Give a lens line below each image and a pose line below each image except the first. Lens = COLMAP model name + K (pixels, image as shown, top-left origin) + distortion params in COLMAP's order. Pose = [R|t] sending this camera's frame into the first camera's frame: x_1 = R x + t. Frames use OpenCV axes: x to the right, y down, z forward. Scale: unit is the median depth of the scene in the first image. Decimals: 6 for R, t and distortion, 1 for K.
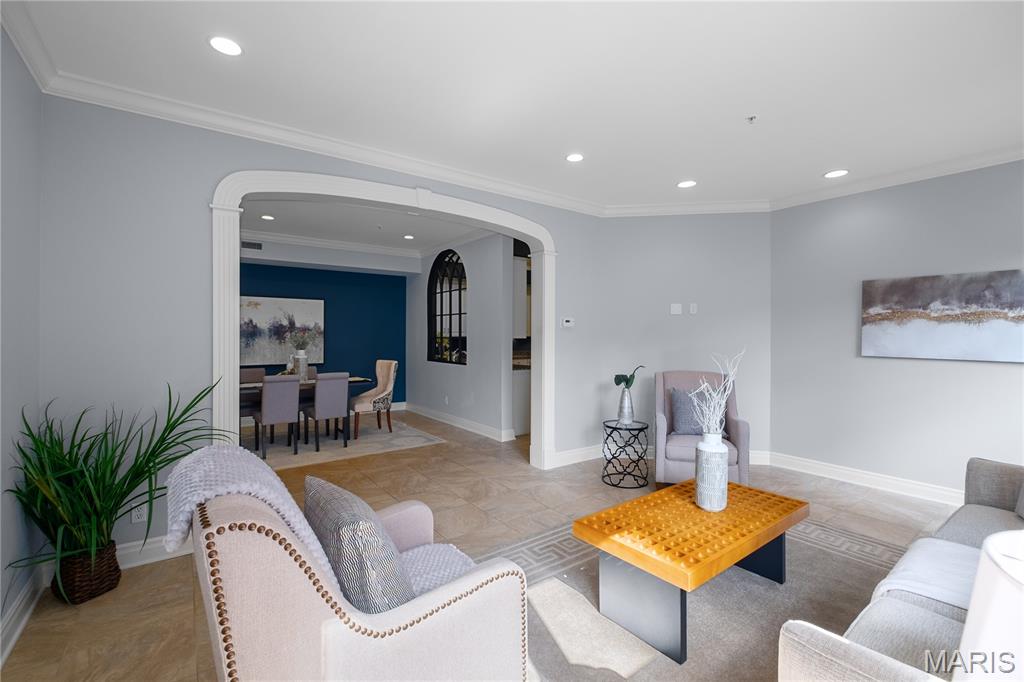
lens RADIAL K [[450.7, 0, 514.1], [0, 450.7, 340.2], [0, 0, 1]] dist [0.003966, -0.001944]
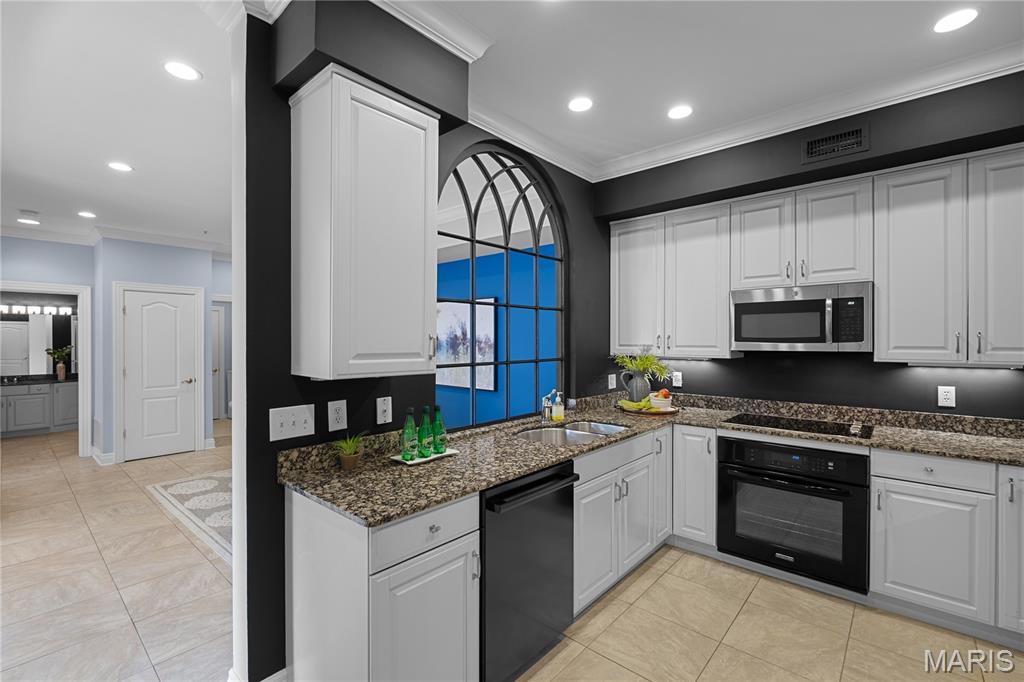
lens RADIAL K [[450.7, 0, 507.6], [0, 450.7, 342.1], [0, 0, 1]] dist [0.003966, -0.001944]
pose [[0.192037, 0.000741, -0.981387, 0.266735], [-0.002120, 0.999998, 0.000340, -0.023981], [0.981385, 0.002016, 0.192038, 0.932972]]
